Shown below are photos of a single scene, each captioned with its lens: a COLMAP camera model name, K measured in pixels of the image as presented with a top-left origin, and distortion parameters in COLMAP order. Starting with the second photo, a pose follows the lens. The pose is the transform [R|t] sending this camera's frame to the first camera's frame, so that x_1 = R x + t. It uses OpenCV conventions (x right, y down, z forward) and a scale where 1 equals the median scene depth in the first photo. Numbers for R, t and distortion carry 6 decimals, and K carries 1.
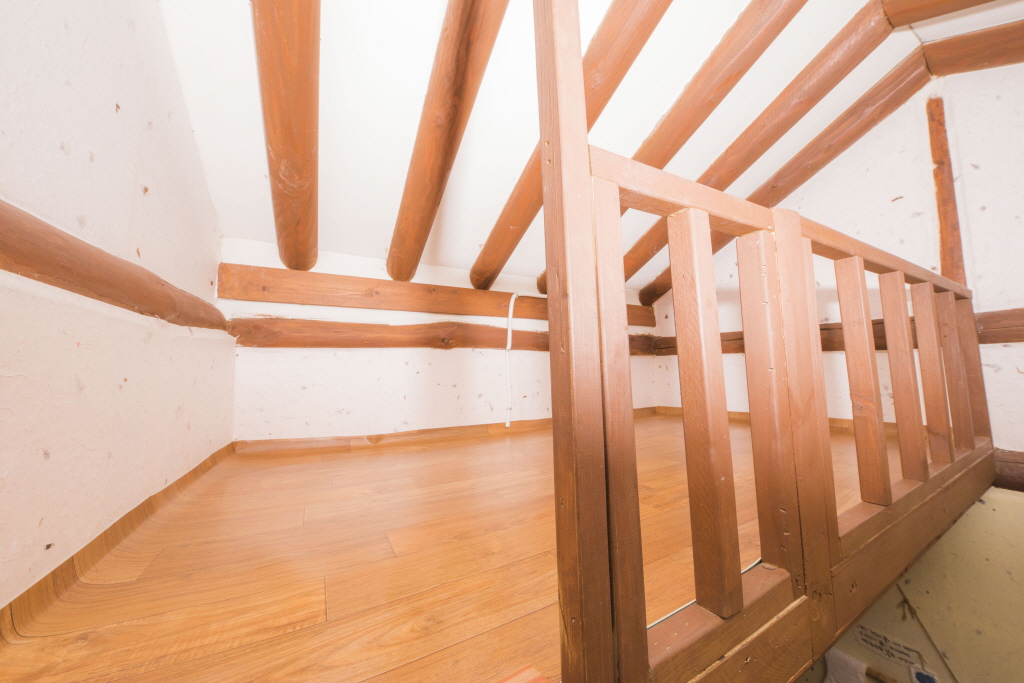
lens RADIAL K [[357.4, 0, 518.8], [0, 357.4, 344.8], [0, 0, 1]] dist [0.024654, -0.010850]
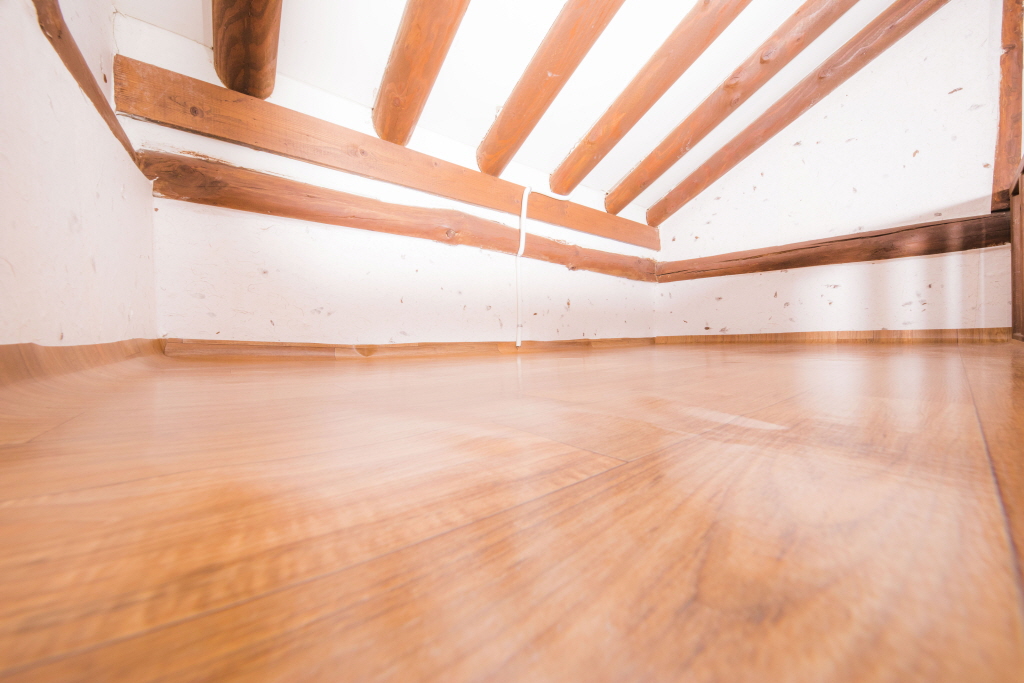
lens RADIAL K [[357.4, 0, 518.8], [0, 357.4, 344.8], [0, 0, 1]] dist [0.024654, -0.010850]
pose [[0.986016, 0.003994, 0.166604, -0.207329], [-0.020001, 0.995323, 0.094514, 0.172663], [-0.165447, -0.096524, 0.981484, 0.192187]]
